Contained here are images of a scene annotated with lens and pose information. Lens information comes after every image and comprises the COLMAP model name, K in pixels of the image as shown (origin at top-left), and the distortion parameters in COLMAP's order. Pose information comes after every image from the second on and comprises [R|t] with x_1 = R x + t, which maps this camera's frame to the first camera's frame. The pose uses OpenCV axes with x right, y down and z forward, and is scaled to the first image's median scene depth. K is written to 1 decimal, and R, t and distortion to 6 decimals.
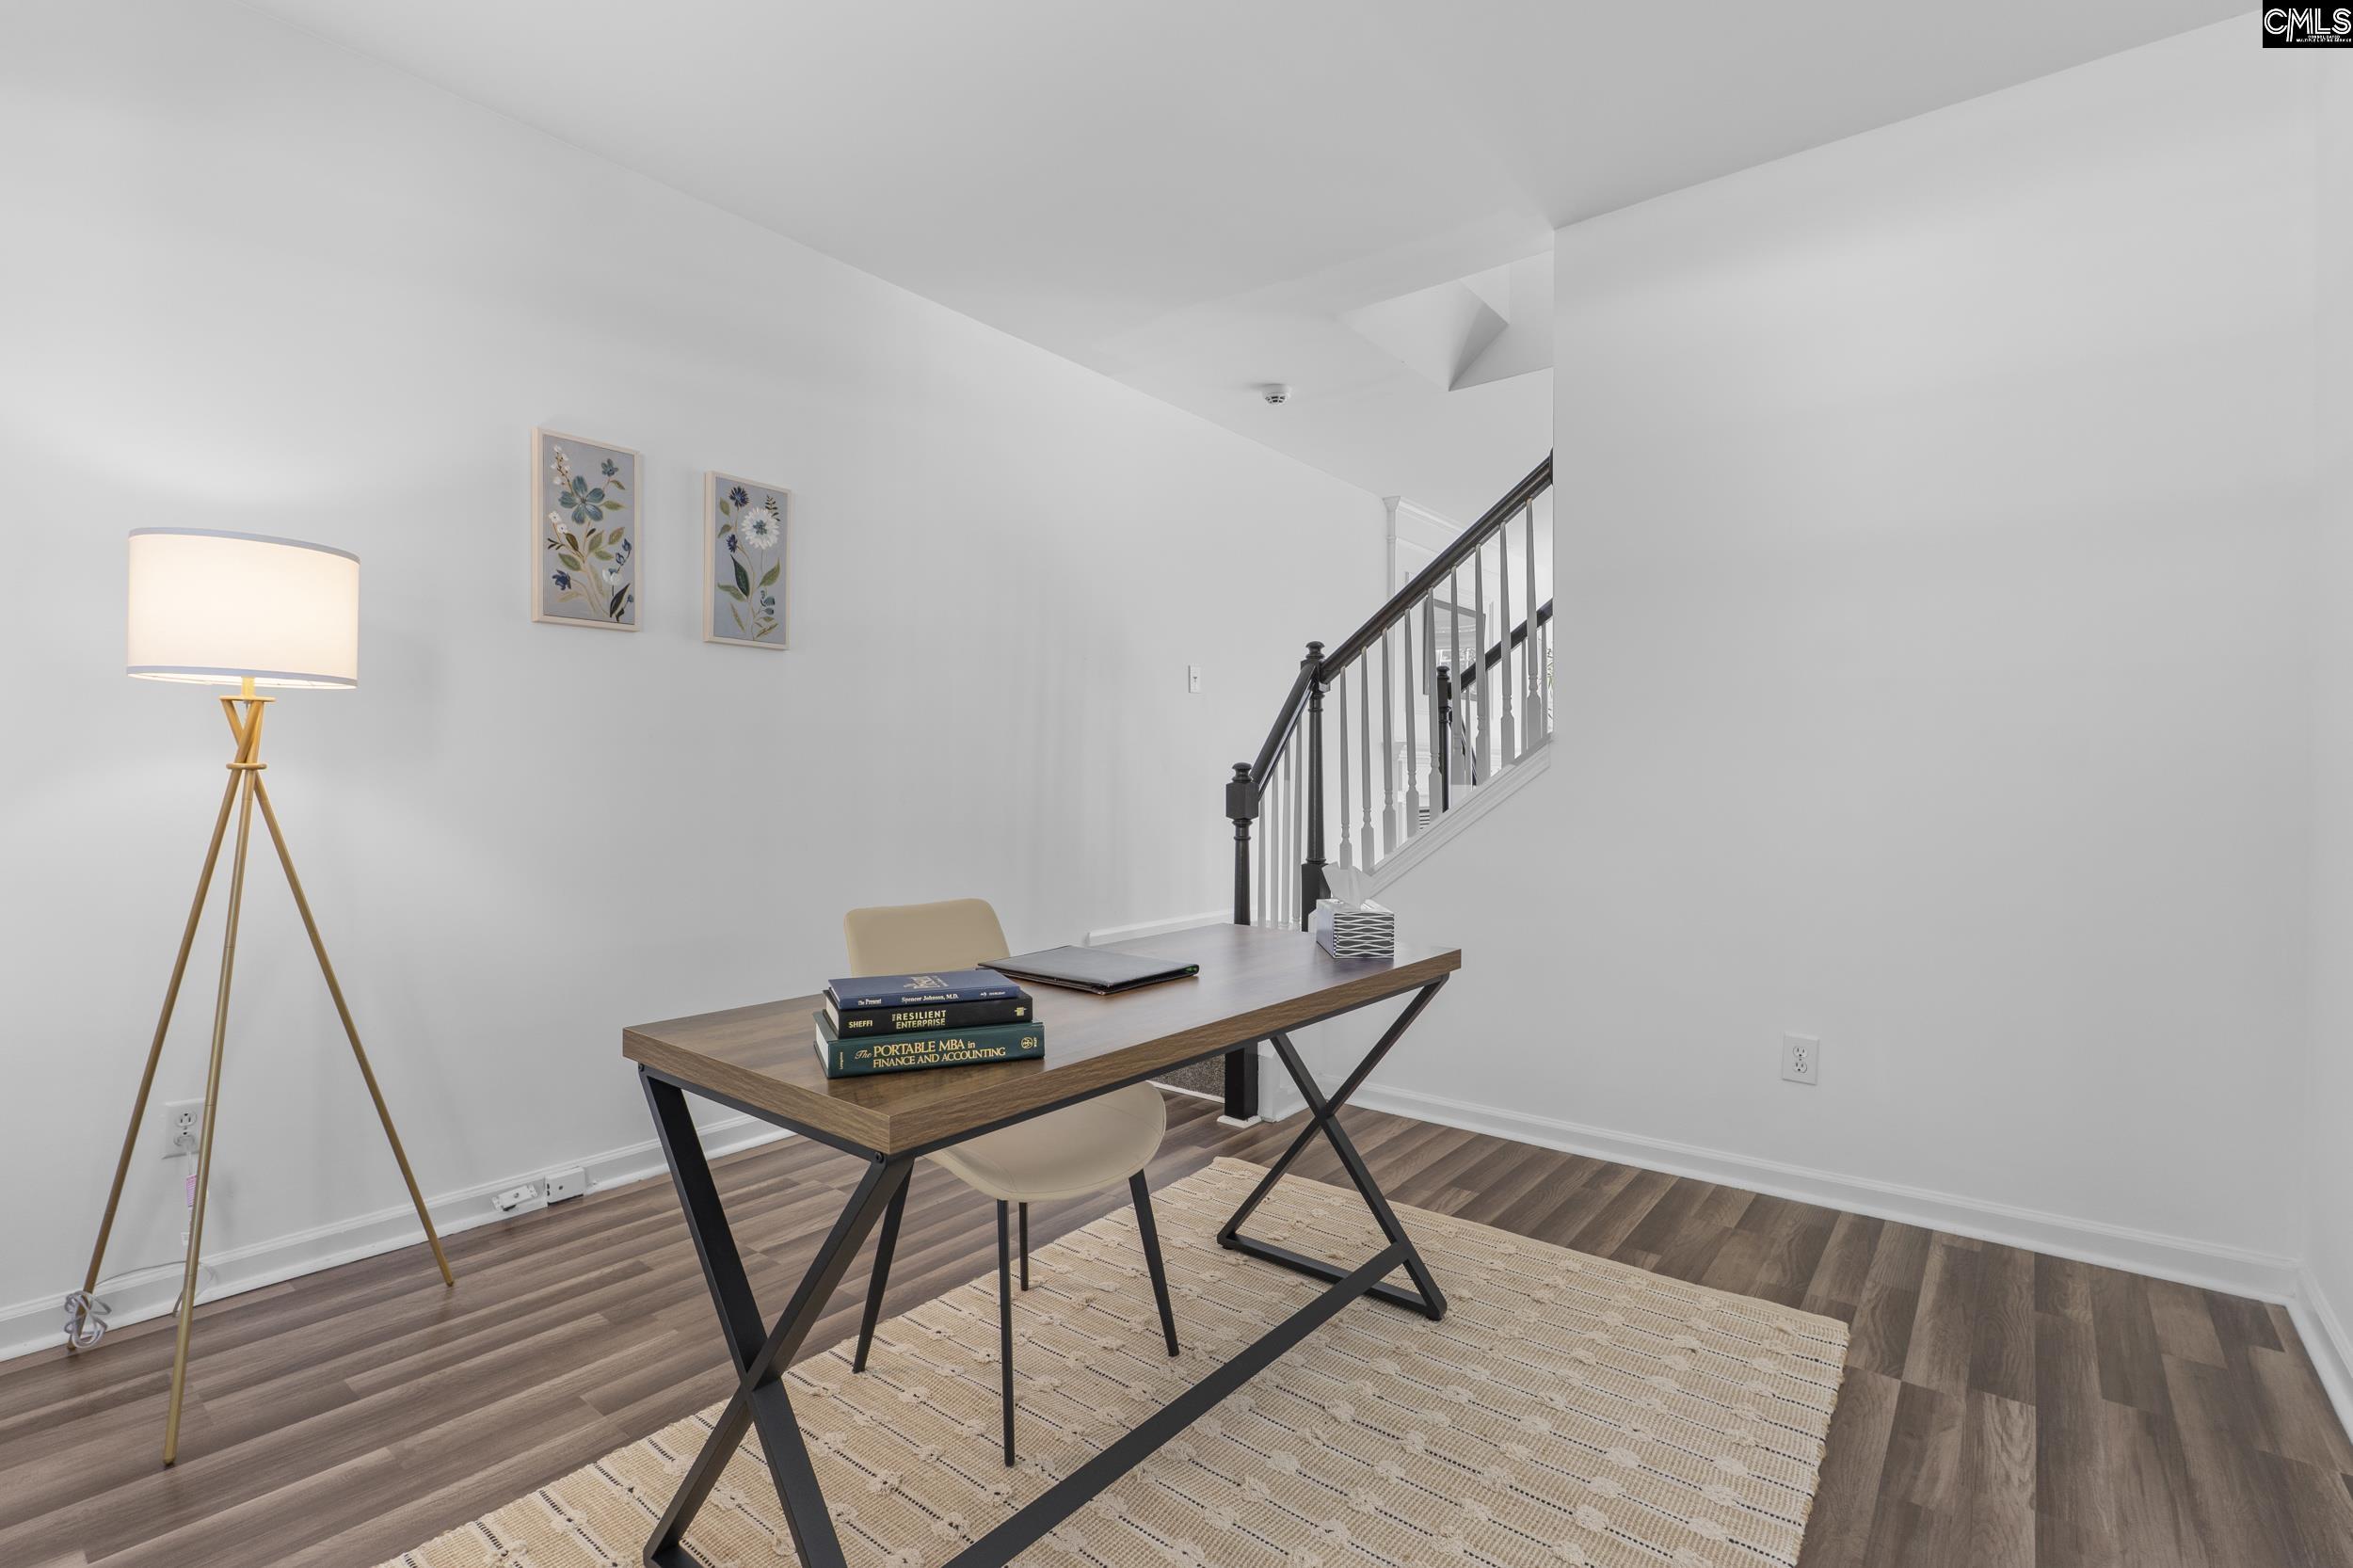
lens RADIAL K [[1076.4, 0, 1176.1], [0, 1076.4, 778.3], [0, 0, 1]] dist [-0.002726, -0.001099]
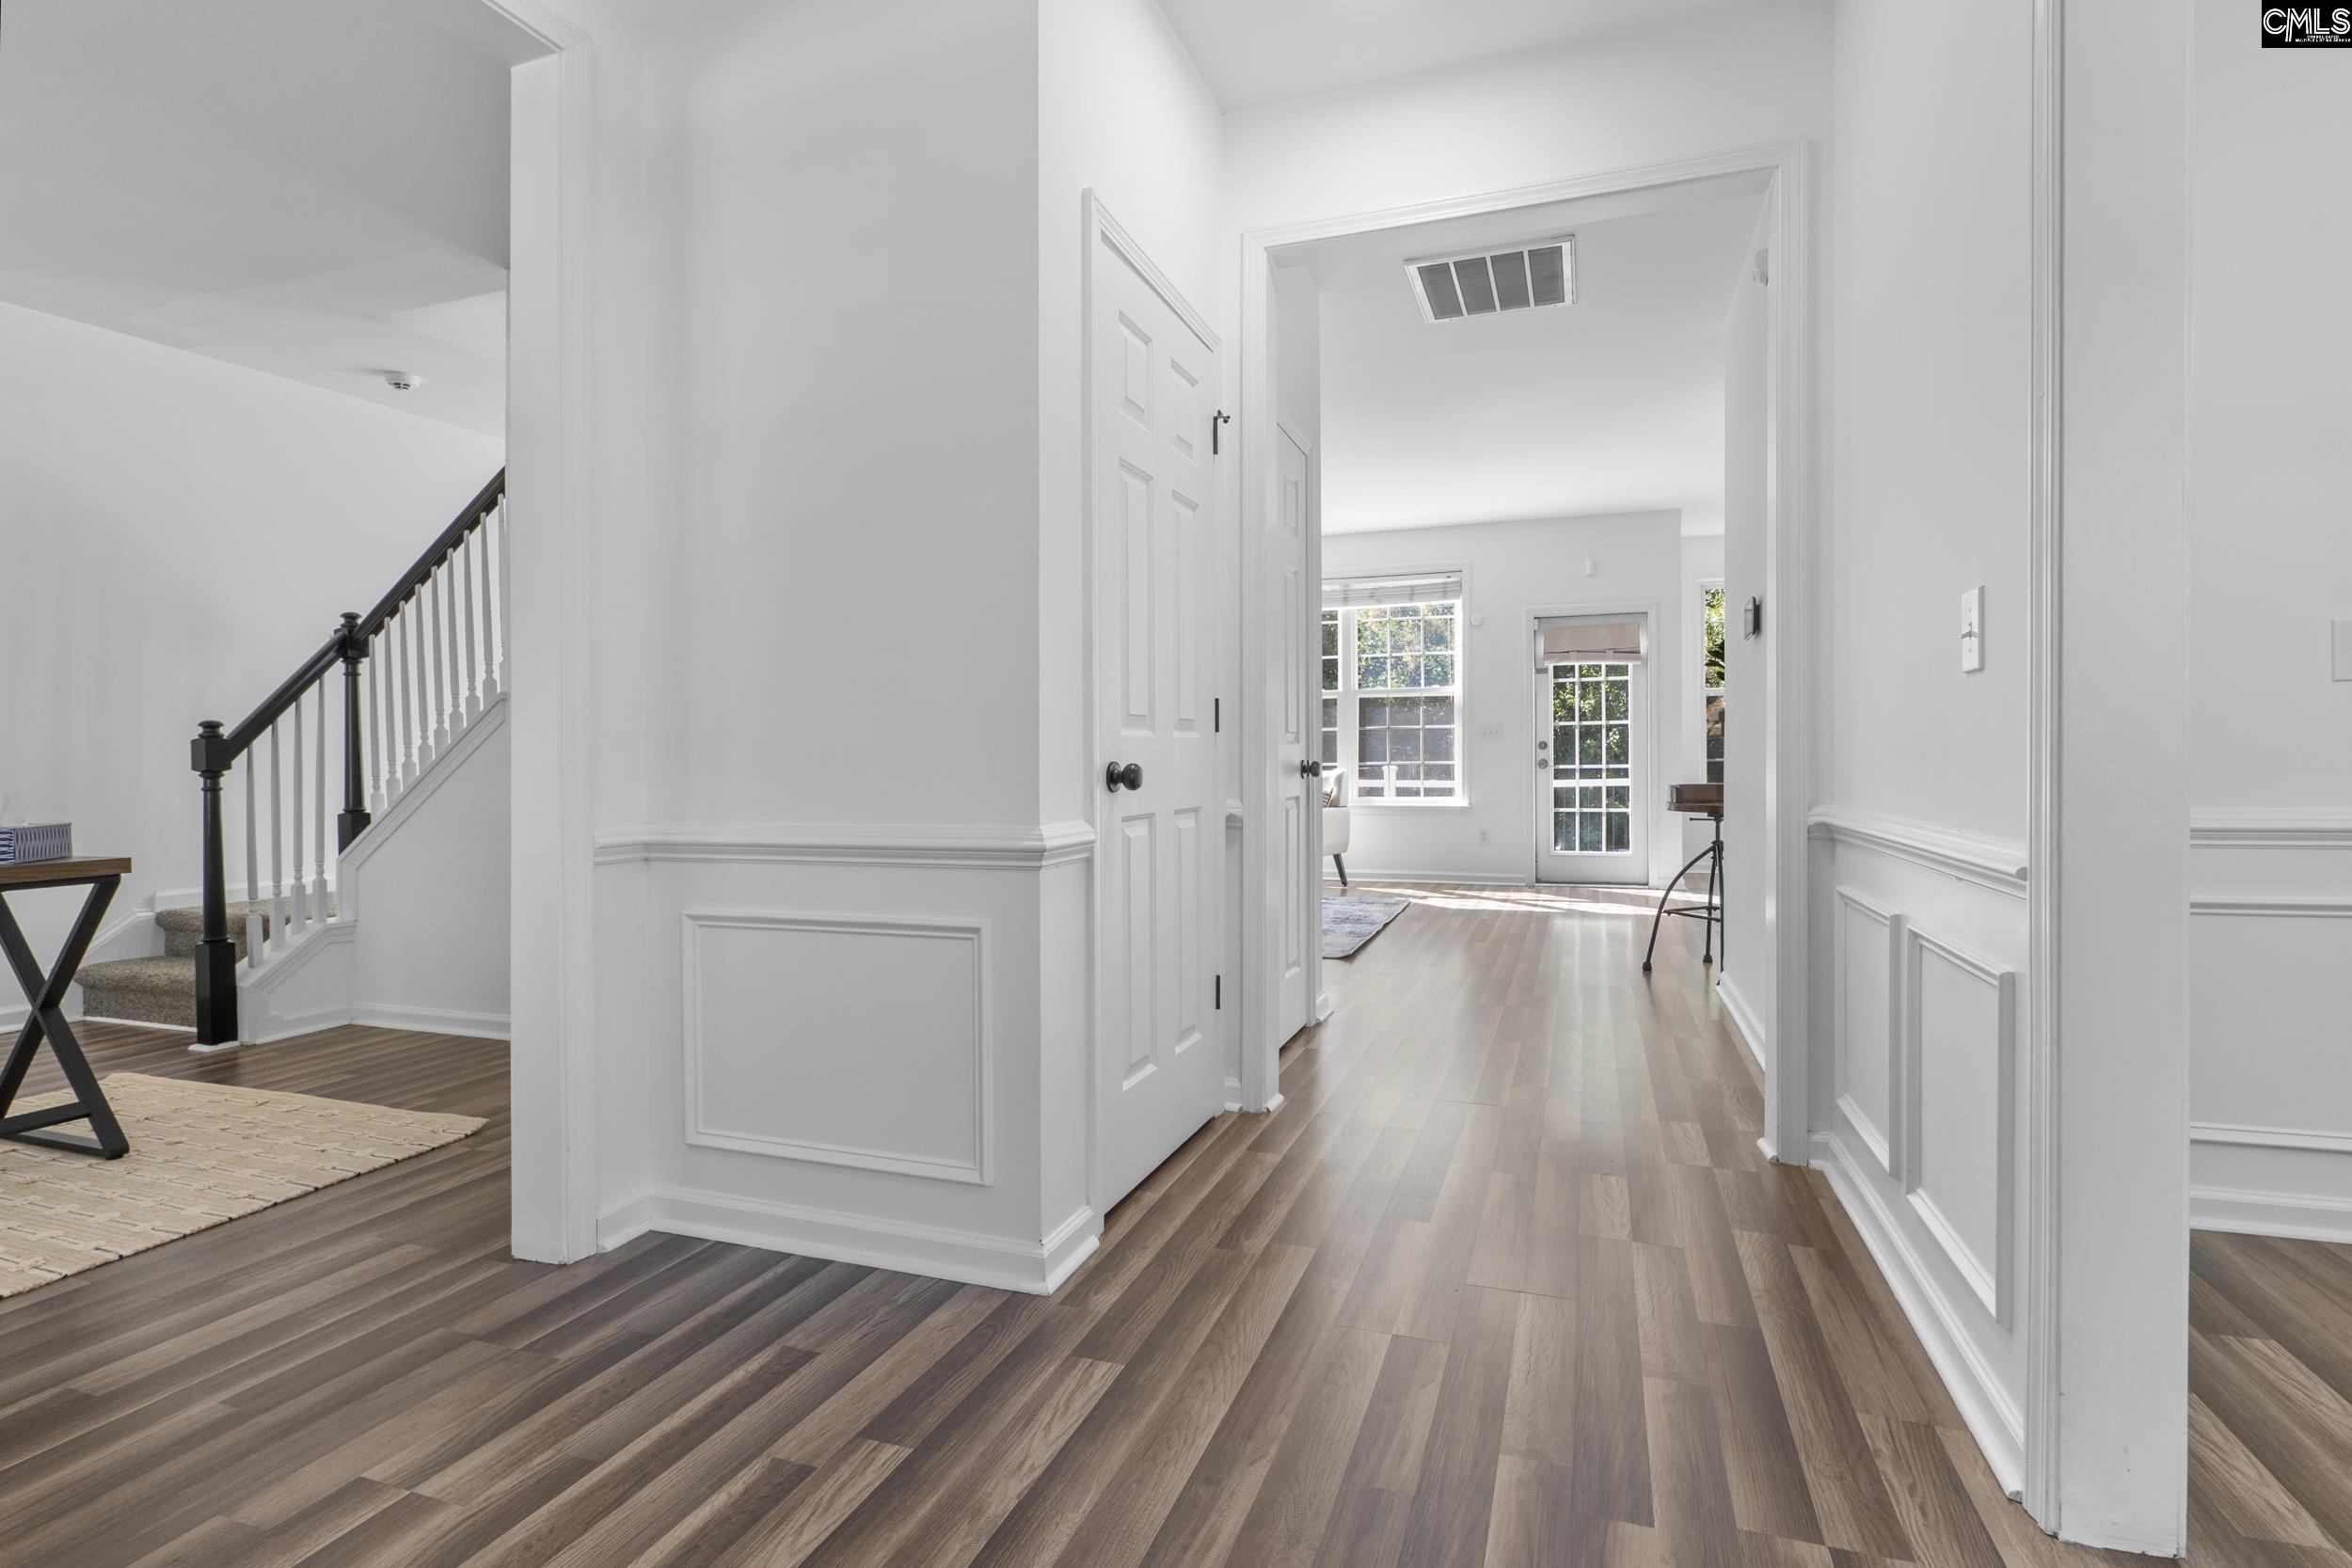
lens RADIAL K [[1075.8, 0, 1186.3], [0, 1075.8, 779.9], [0, 0, 1]] dist [-0.002726, -0.001099]
pose [[0.943781, -0.020349, 0.329944, 0.637112], [0.016156, 0.999750, 0.015446, 0.045421], [-0.330176, -0.009247, 0.943874, -0.352890]]
